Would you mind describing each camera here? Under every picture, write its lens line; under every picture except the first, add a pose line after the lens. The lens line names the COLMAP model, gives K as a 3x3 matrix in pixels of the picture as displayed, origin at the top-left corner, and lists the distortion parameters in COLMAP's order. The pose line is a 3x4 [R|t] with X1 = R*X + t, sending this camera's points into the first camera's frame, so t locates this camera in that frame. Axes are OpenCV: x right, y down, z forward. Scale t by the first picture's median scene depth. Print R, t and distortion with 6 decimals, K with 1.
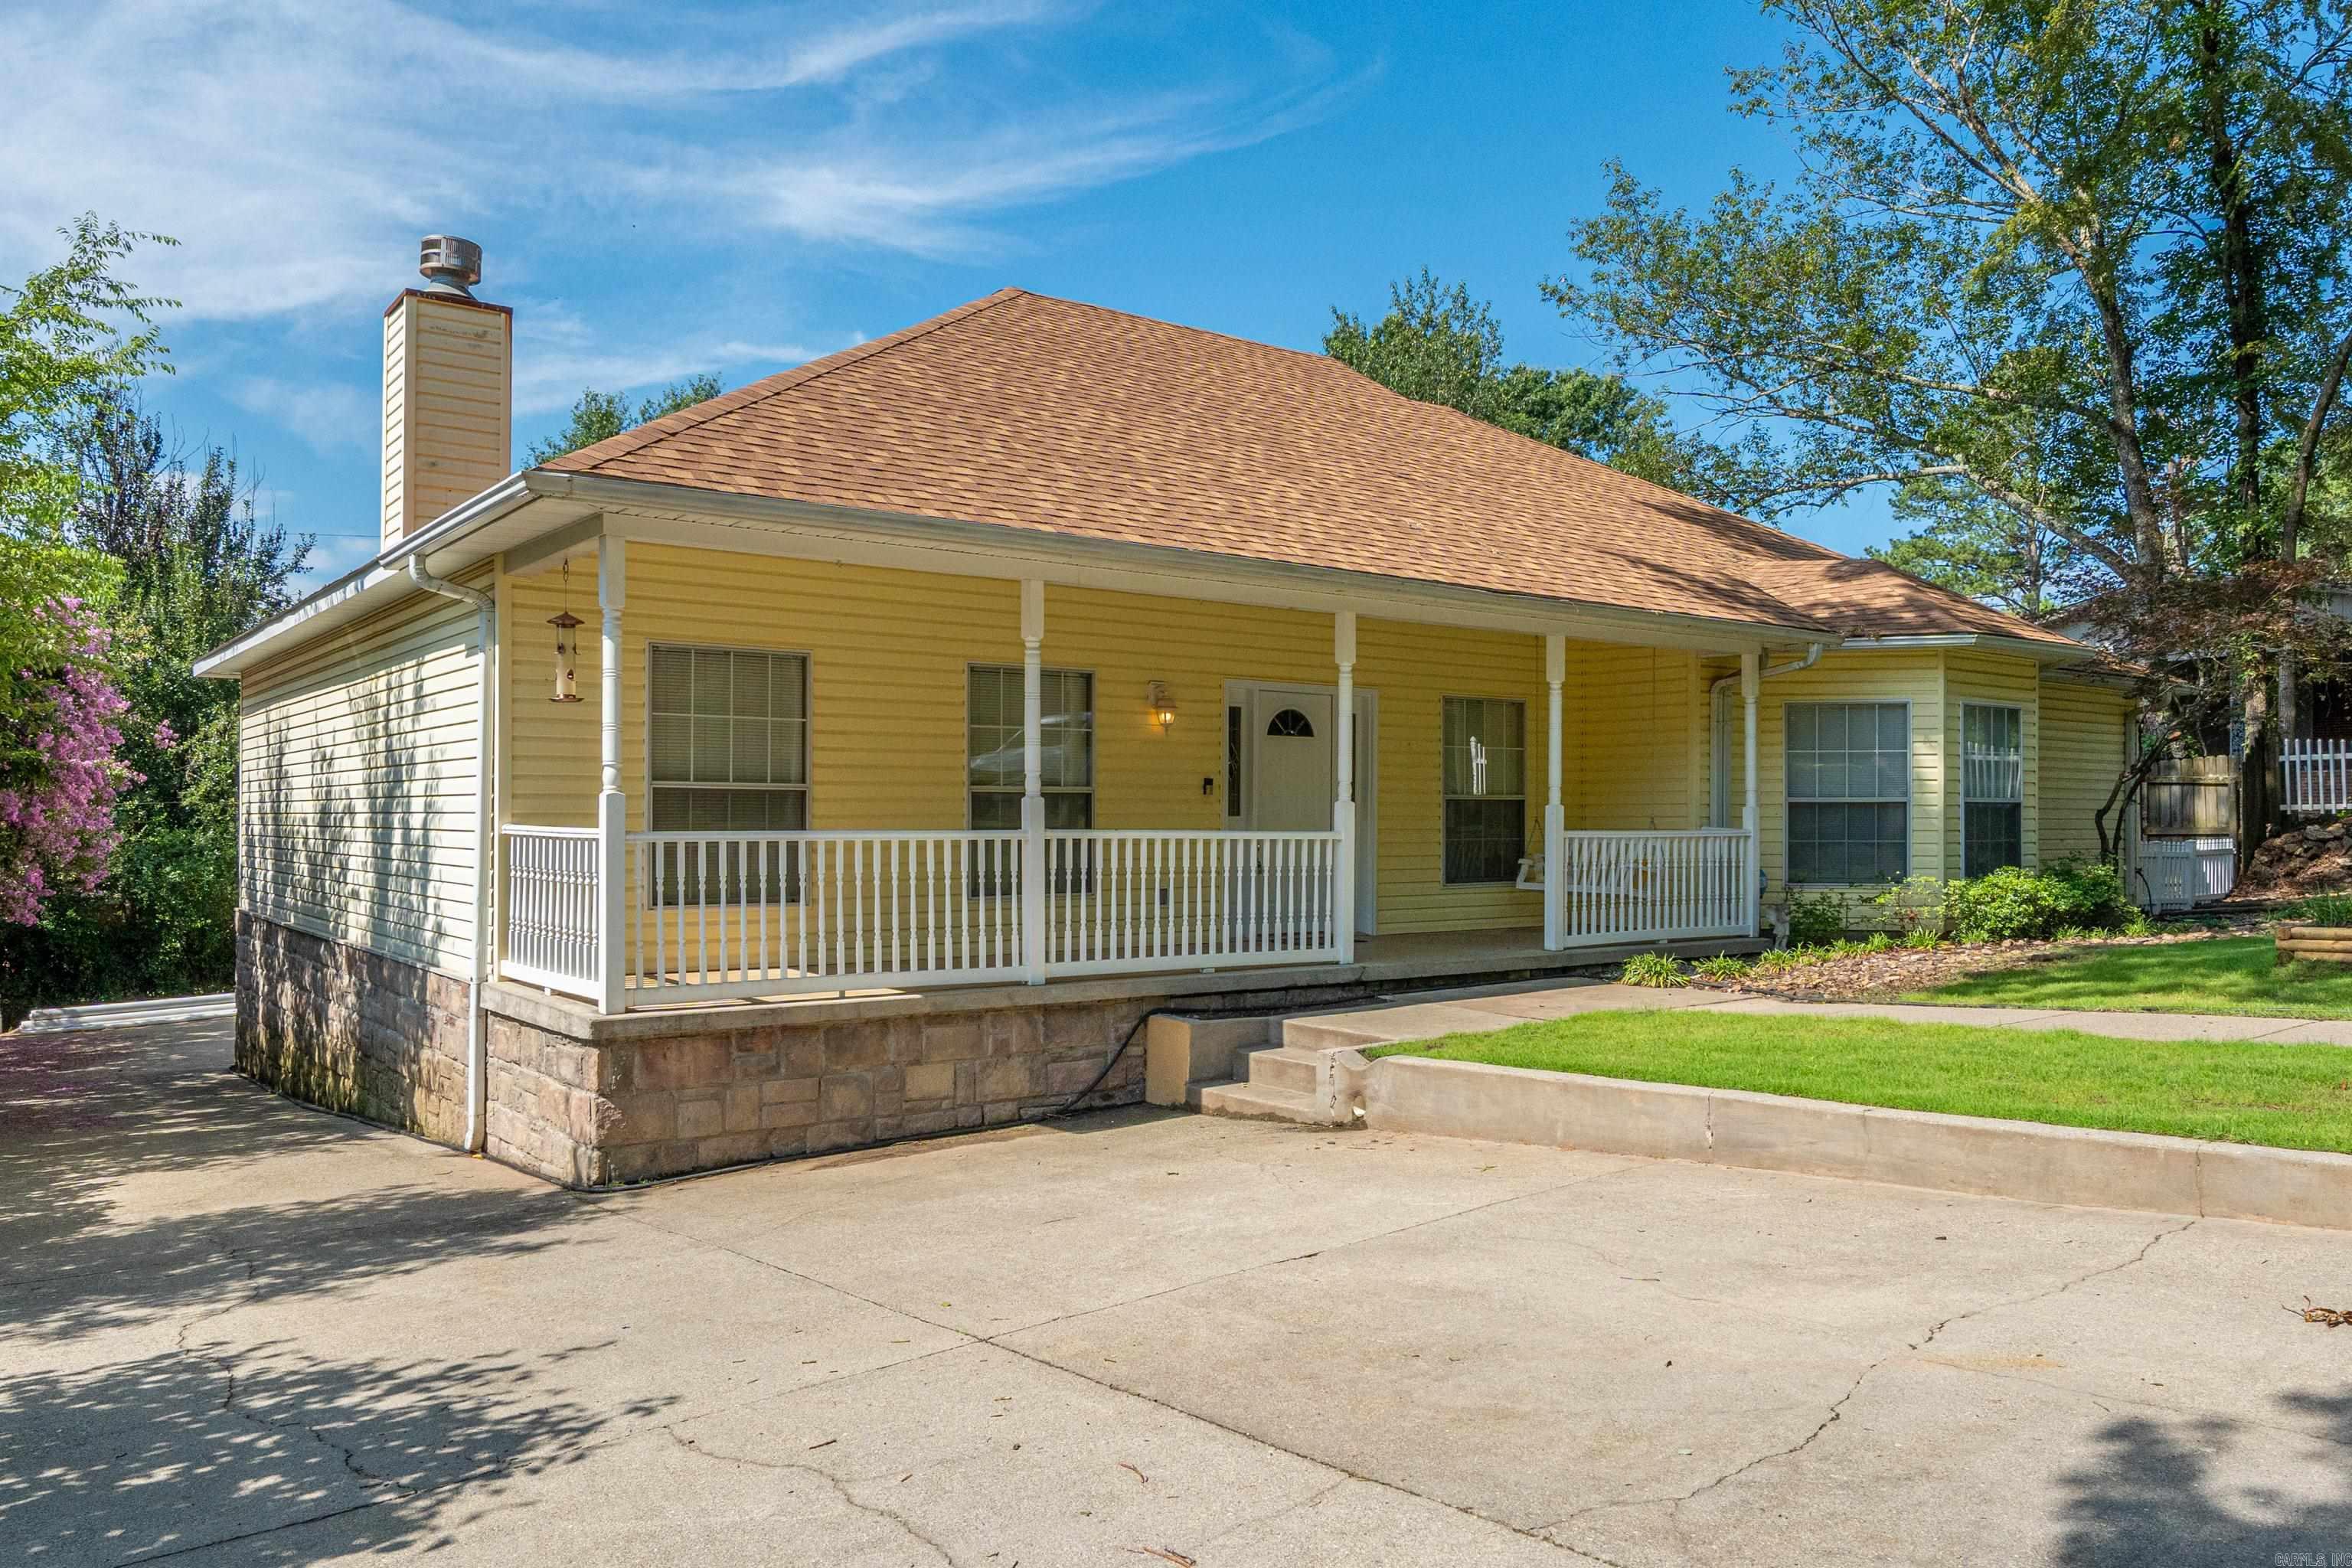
lens RADIAL K [[1661.5, 0, 1176.0], [0, 1661.5, 784.0], [0, 0, 1]] dist [0.010978, -0.013069]
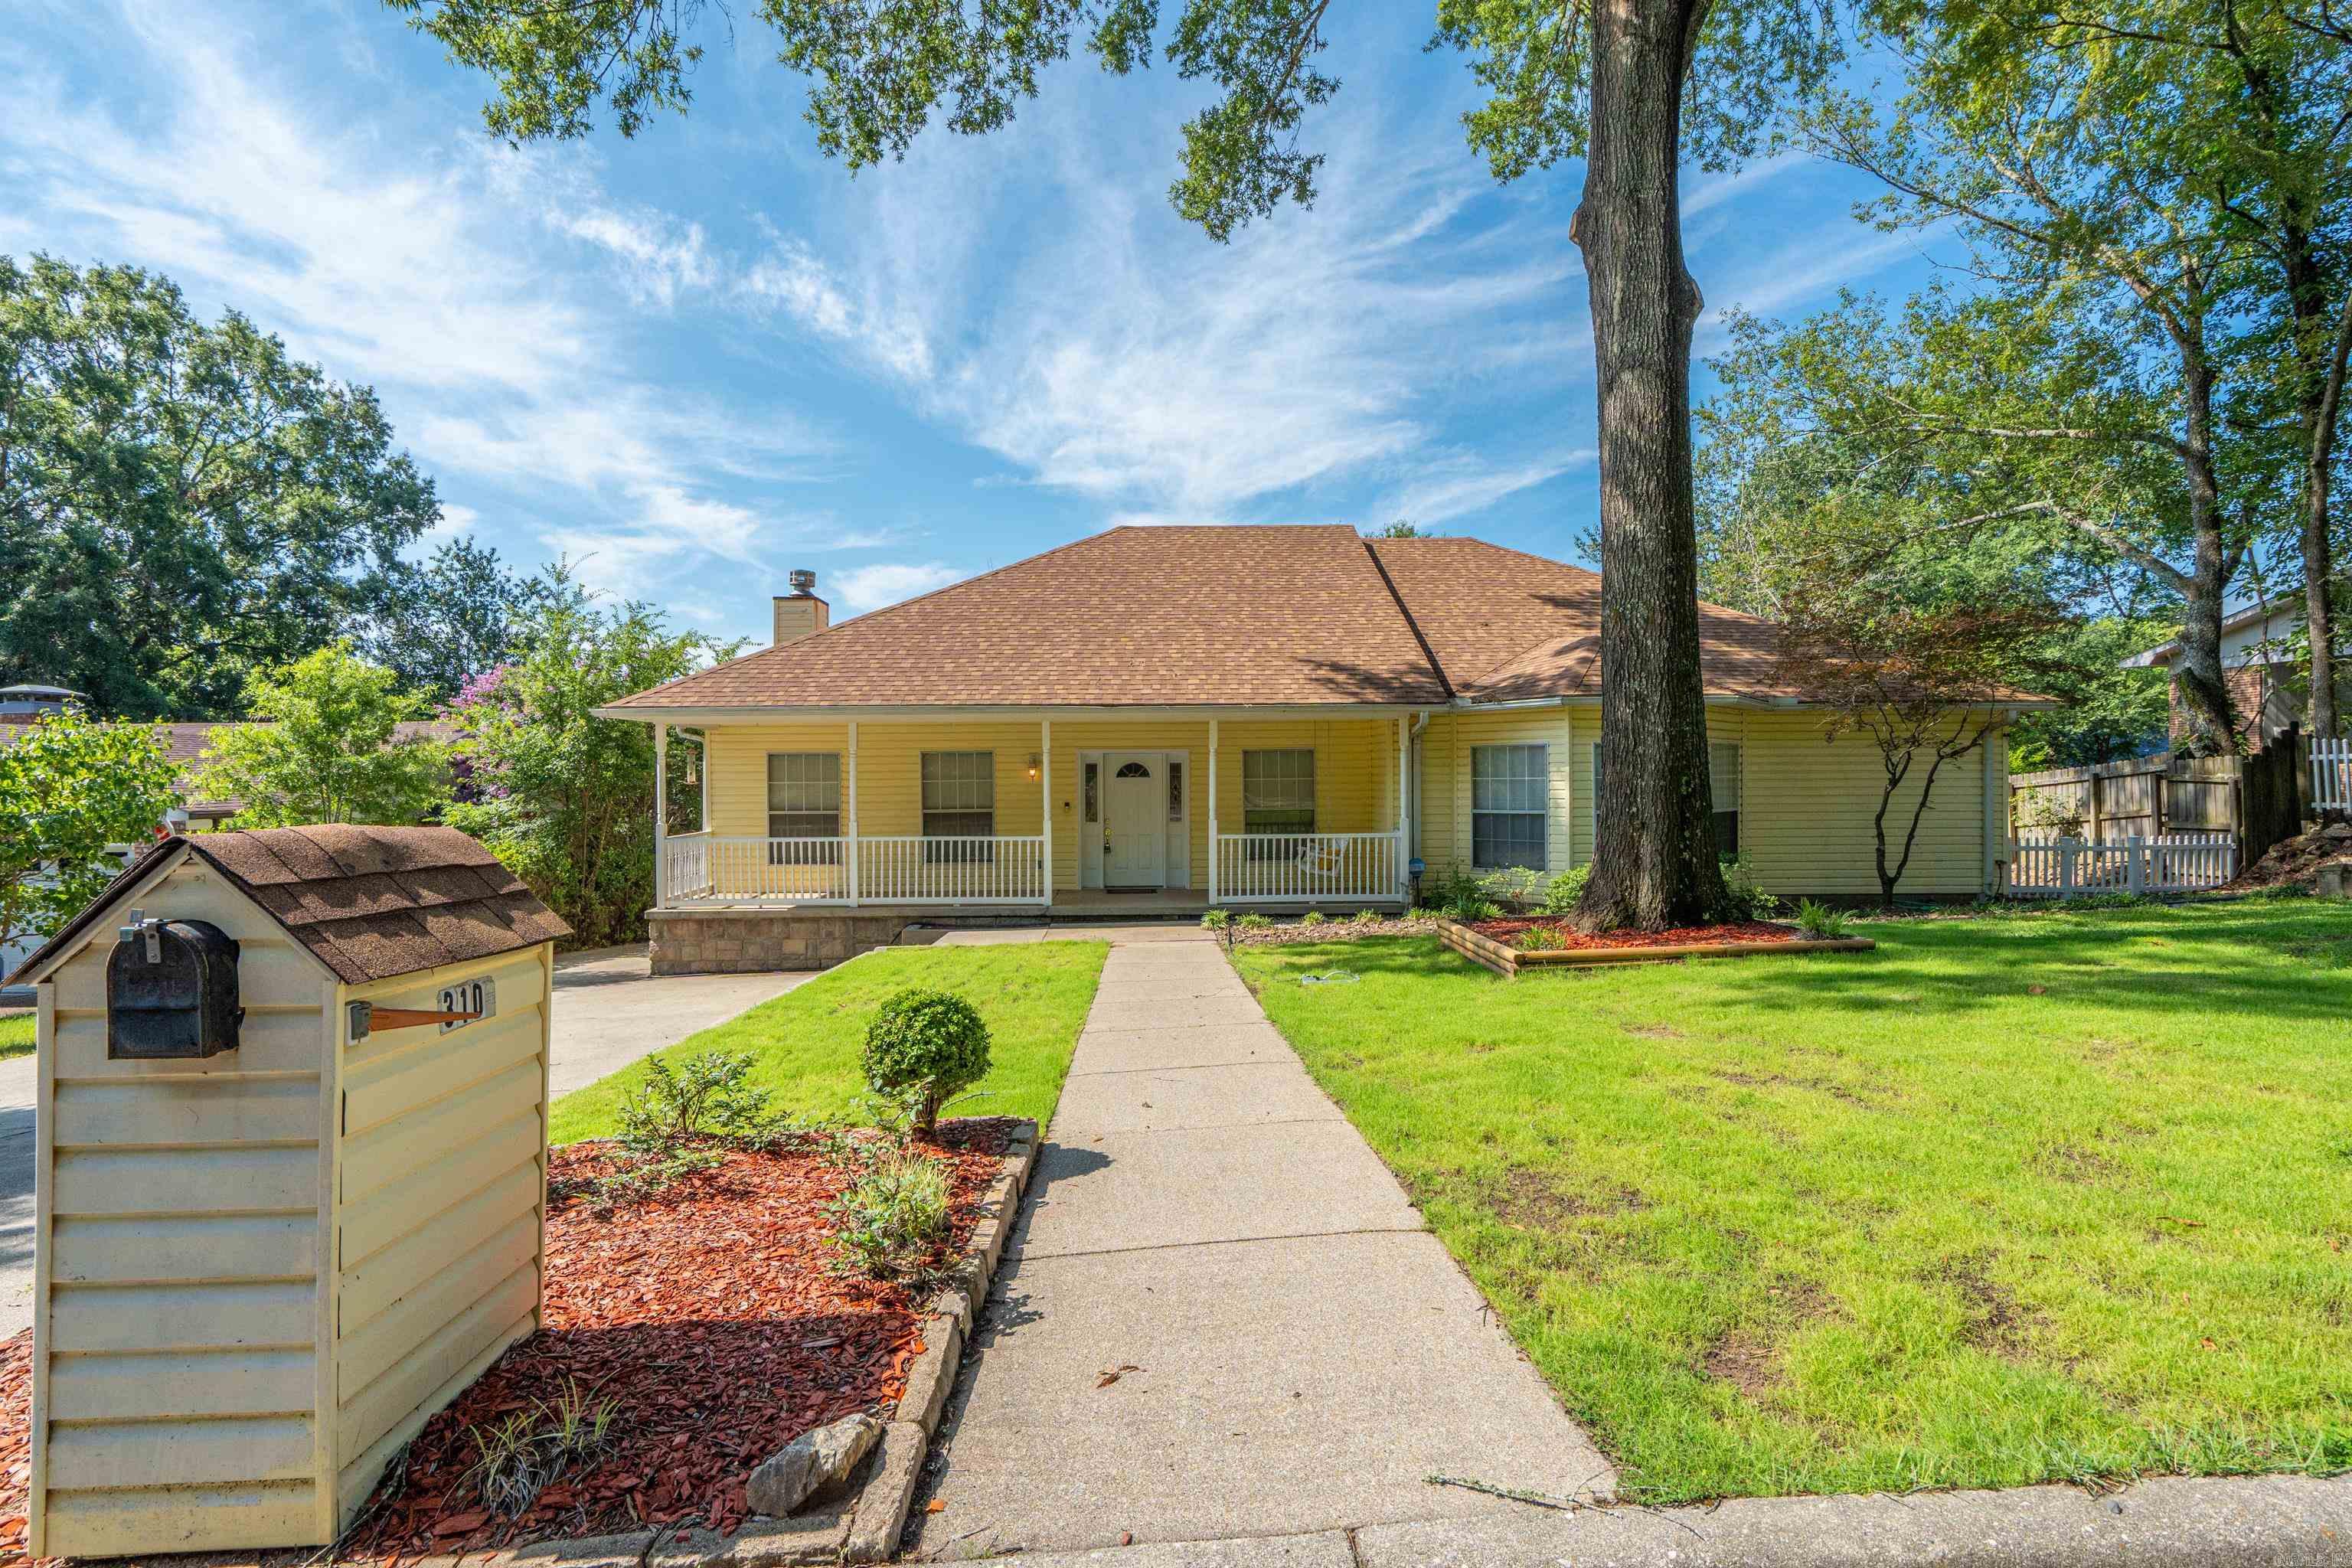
lens RADIAL K [[1122.5, 0, 1171.7], [0, 1122.5, 781.5], [0, 0, 1]] dist [-0.023935, 0.016083]
pose [[0.809905, -0.007756, -0.586510, 0.763658], [0.021039, 0.999653, 0.015833, -0.040141], [0.586184, -0.025162, 0.809787, 0.038499]]
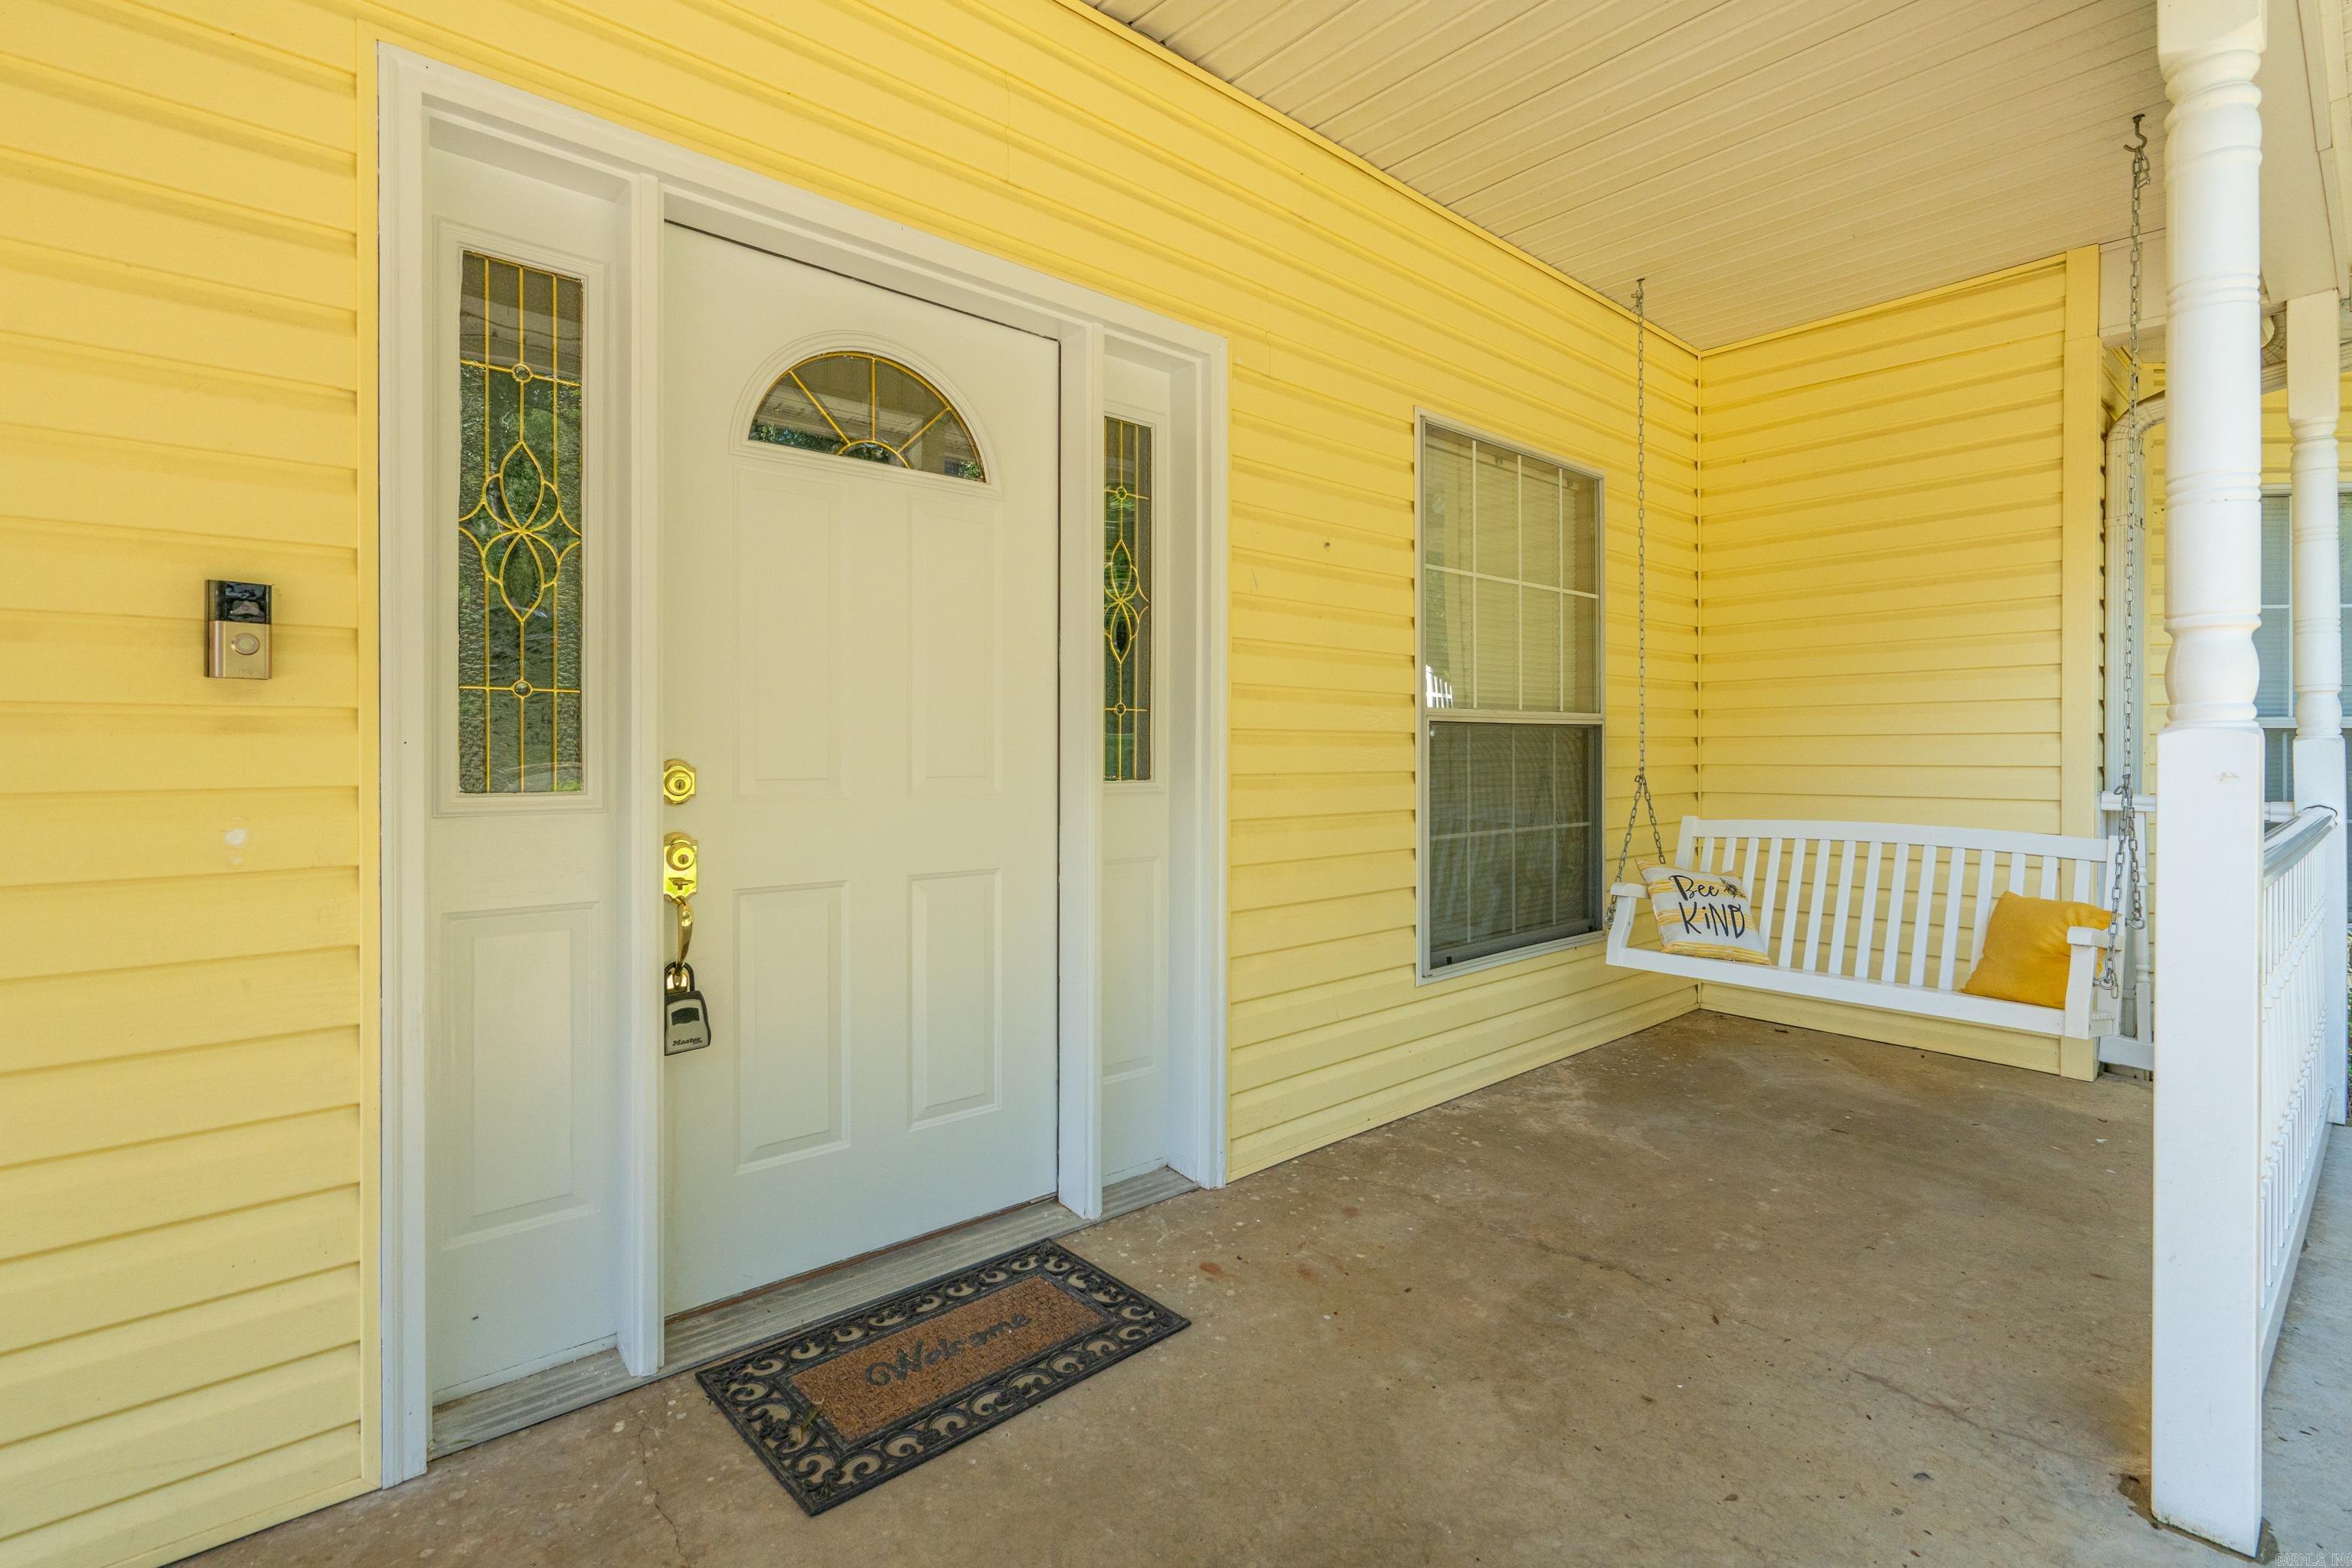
lens RADIAL K [[1079.0, 0, 1181.8], [0, 1079.0, 766.9], [0, 0, 1]] dist [0.001652, 0.000187]
pose [[0.998056, -0.011989, 0.061157, 0.099125], [0.009974, 0.999400, 0.033157, 0.010922], [-0.061518, -0.032483, 0.997577, 0.784257]]
